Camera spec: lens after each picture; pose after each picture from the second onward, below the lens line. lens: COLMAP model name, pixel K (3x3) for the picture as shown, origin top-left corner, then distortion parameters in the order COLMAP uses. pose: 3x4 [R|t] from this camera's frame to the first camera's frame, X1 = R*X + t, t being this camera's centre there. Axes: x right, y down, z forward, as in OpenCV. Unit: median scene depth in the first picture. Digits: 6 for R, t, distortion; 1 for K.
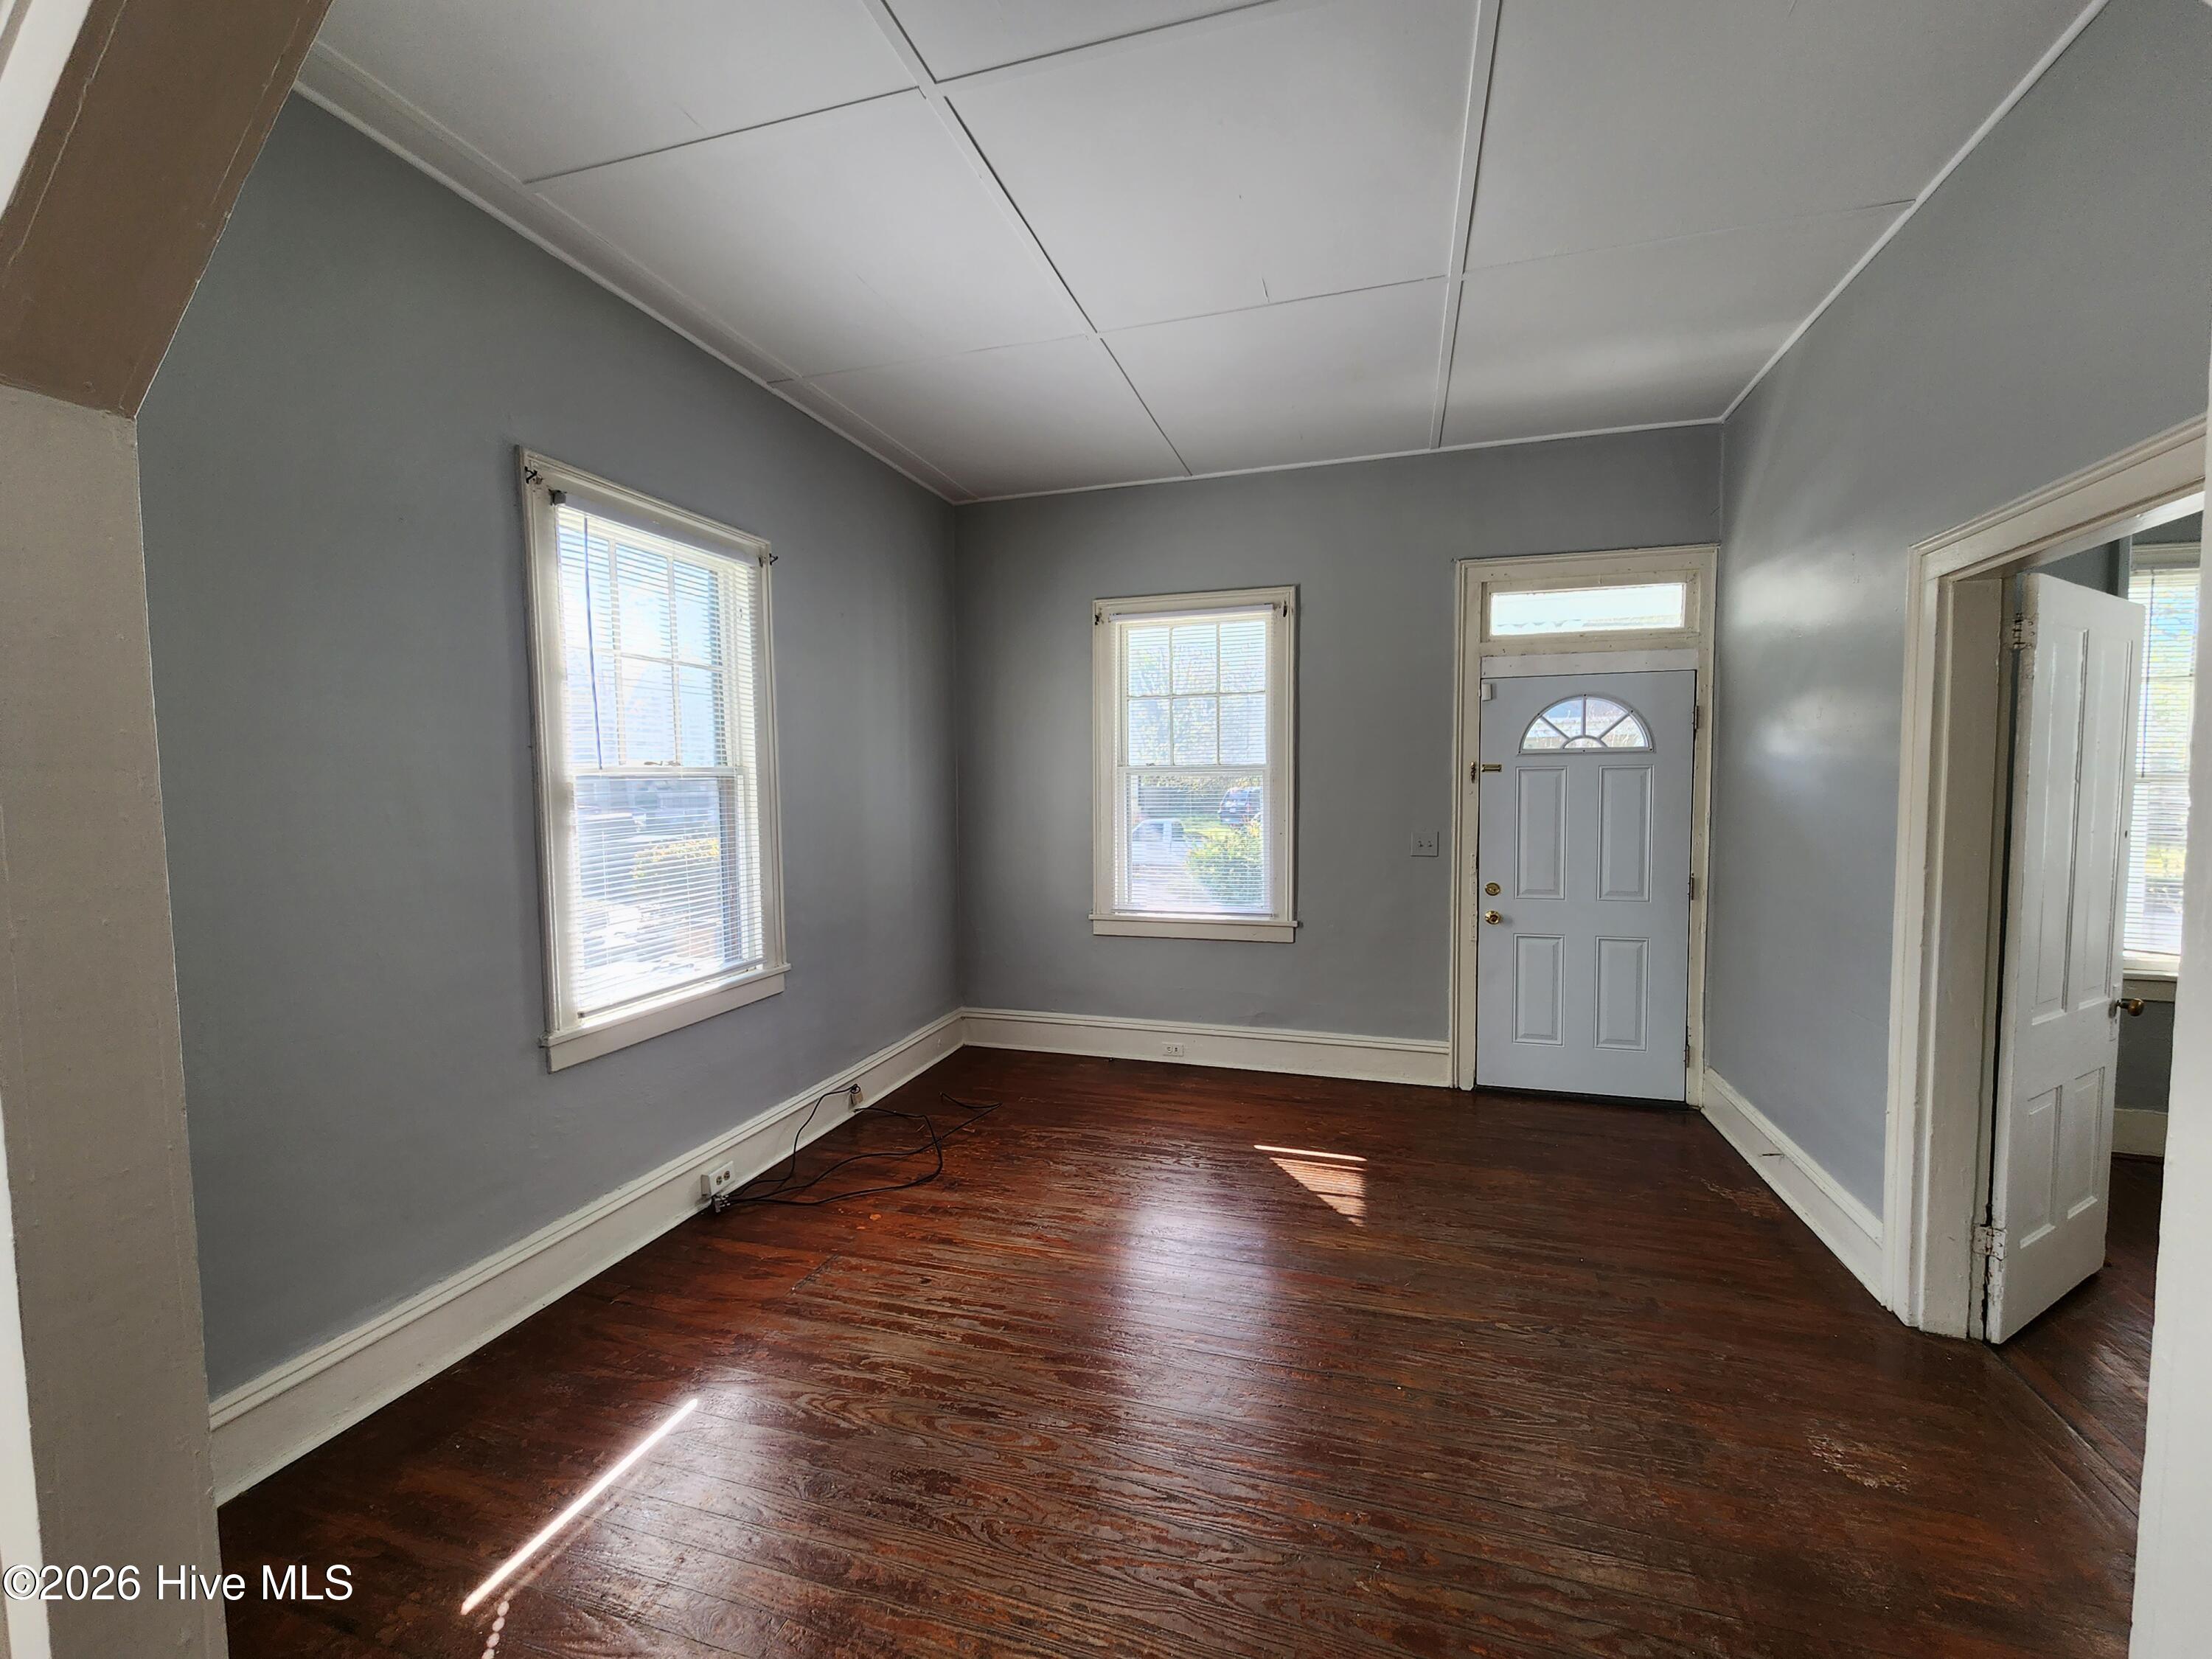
lens RADIAL K [[911.4, 0, 1103.8], [0, 911.4, 833.4], [0, 0, 1]] dist [0.001158, -0.000945]
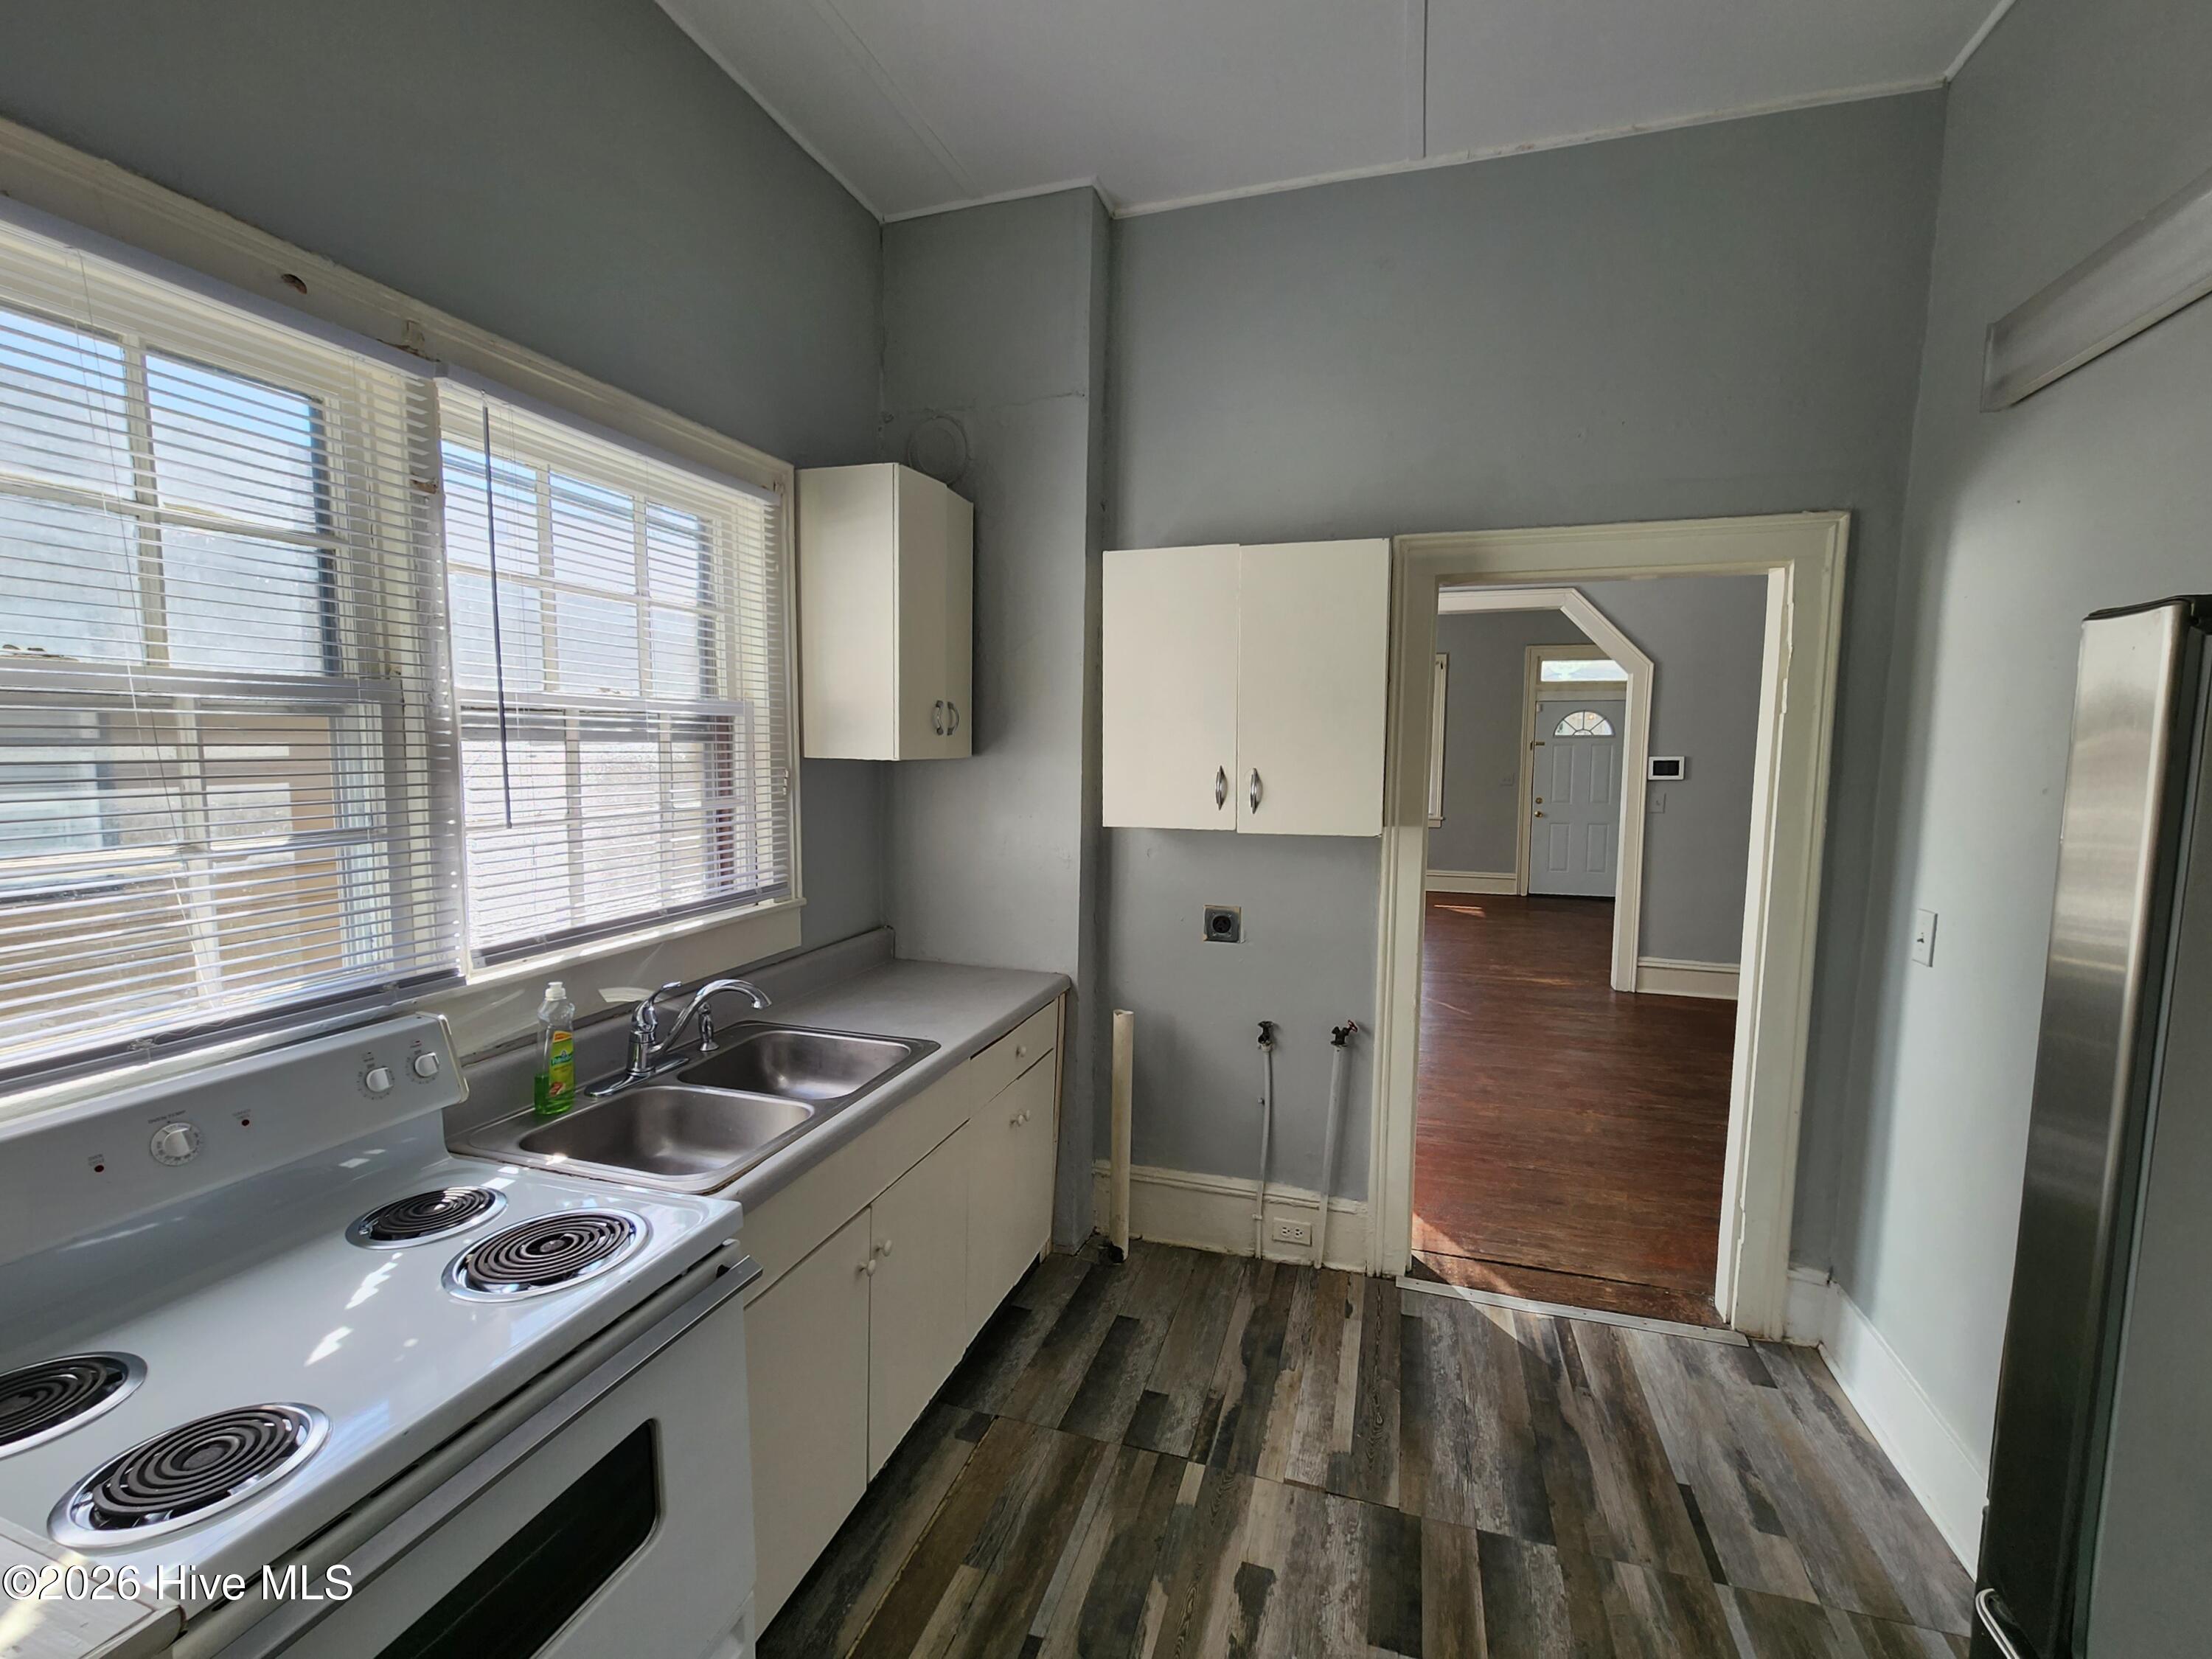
lens RADIAL K [[1007.4, 0, 1111.2], [0, 1007.4, 840.2], [0, 0, 1]] dist [0.011942, -0.000130]
pose [[0.999779, 0.007013, 0.019811, -0.854629], [-0.007788, 0.999195, 0.039343, 0.094973], [-0.019519, -0.039489, 0.999029, -1.850804]]
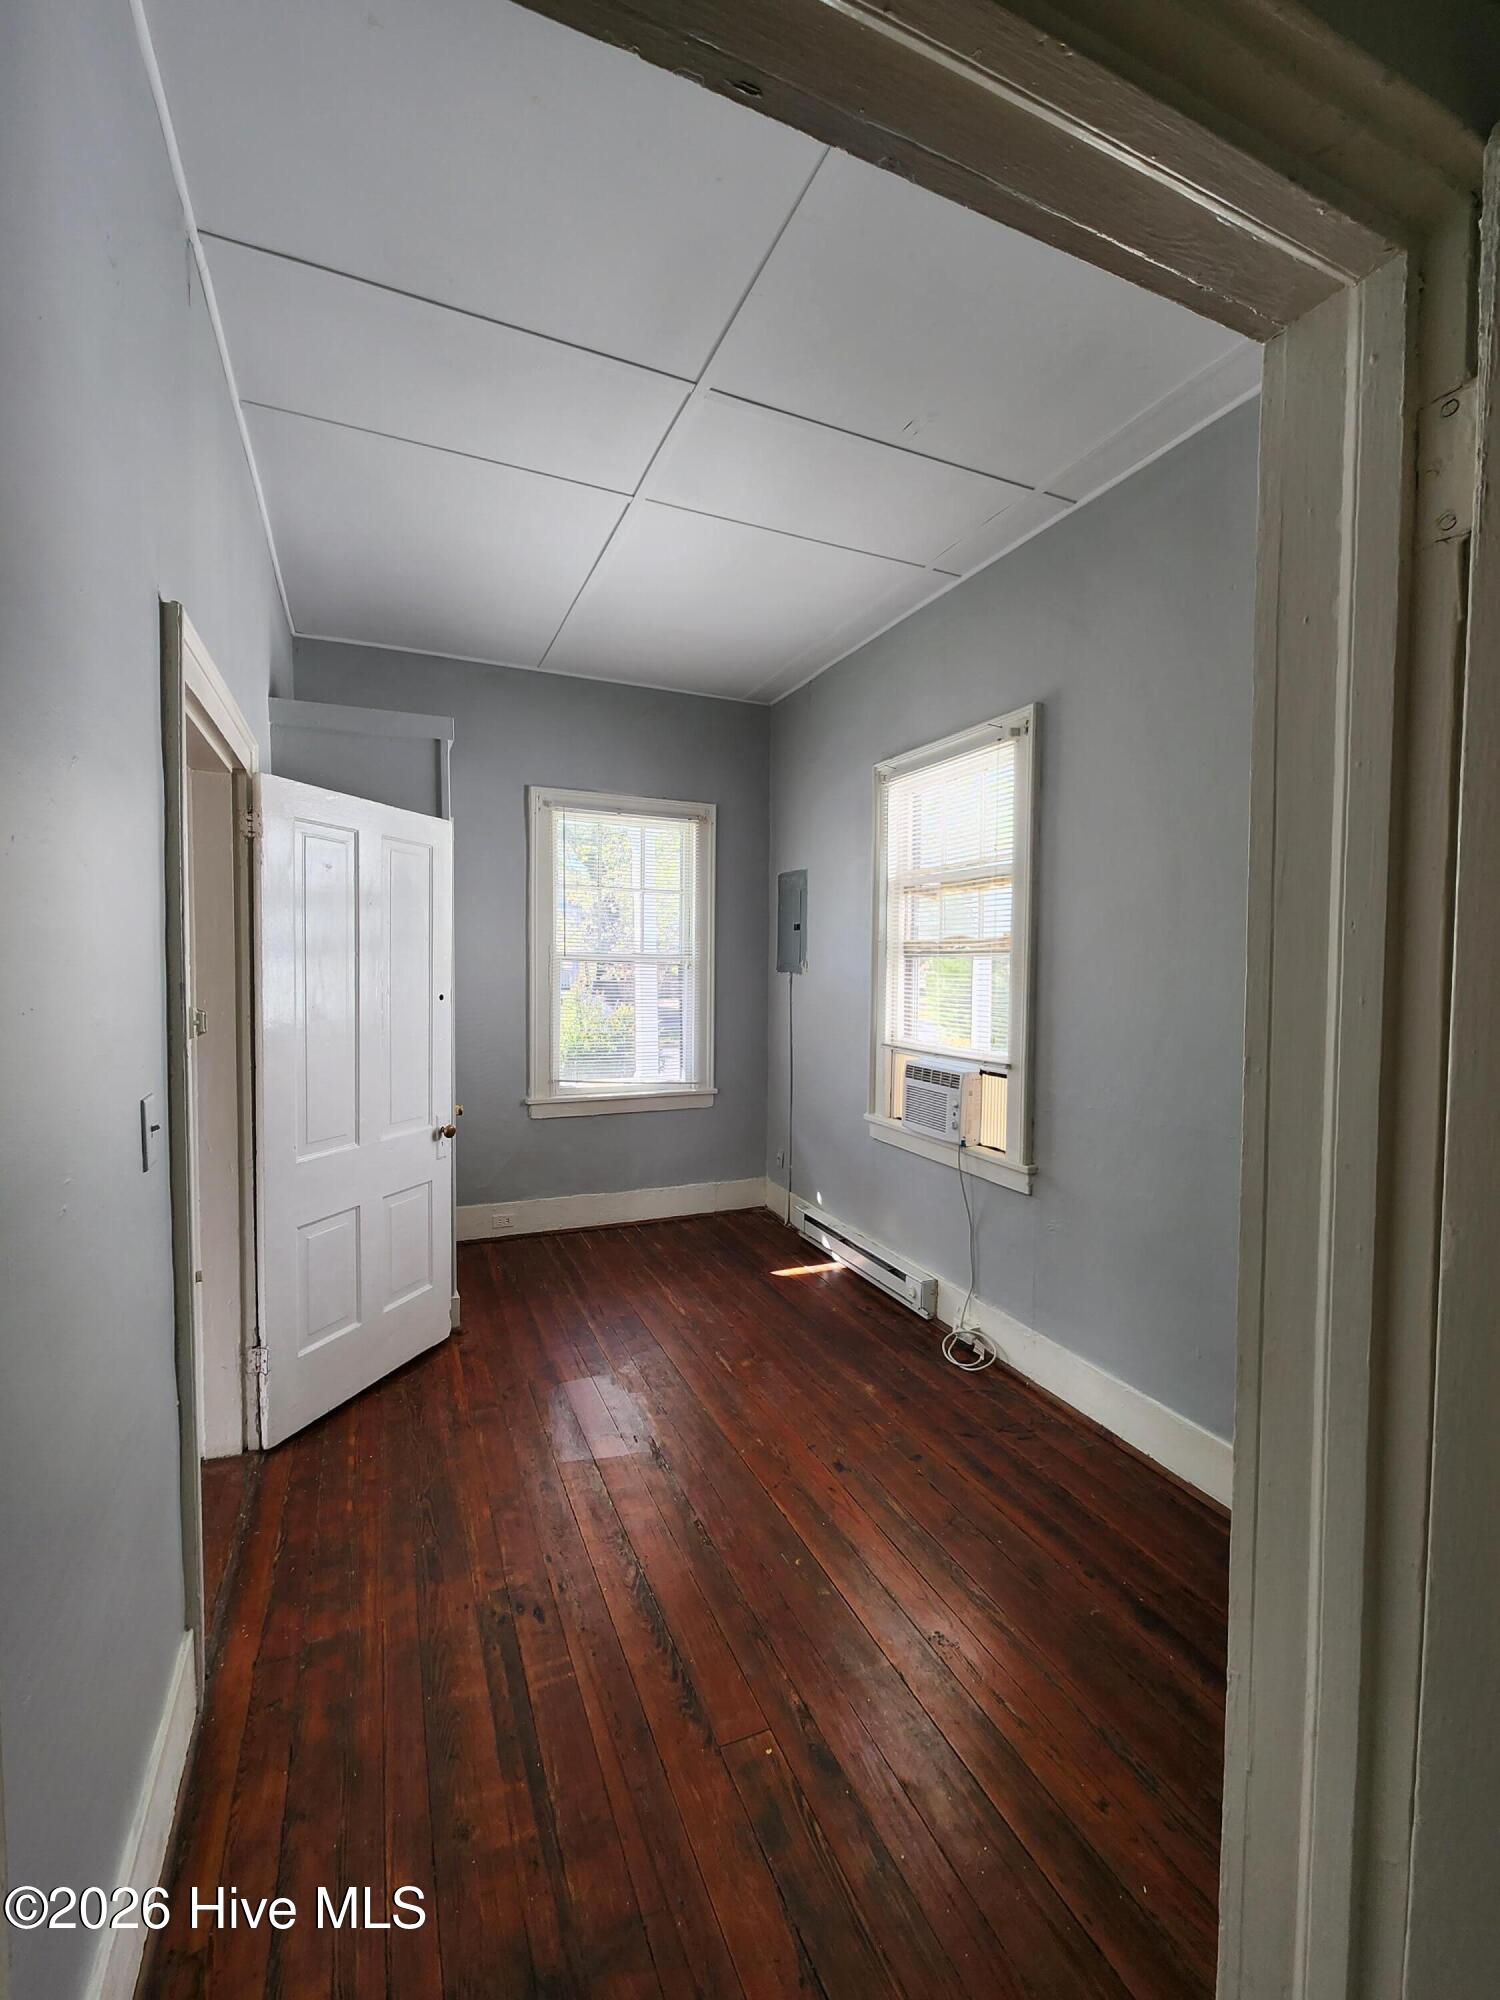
lens RADIAL K [[824.0, 0, 746.4], [0, 824.0, 993.6], [0, 0, 1]] dist [0.001158, -0.000945]
pose [[0.747931, -0.016036, 0.663582, 0.595750], [0.028741, 0.999553, -0.008239, 0.015718], [-0.663153, 0.025234, 0.748058, -0.138292]]
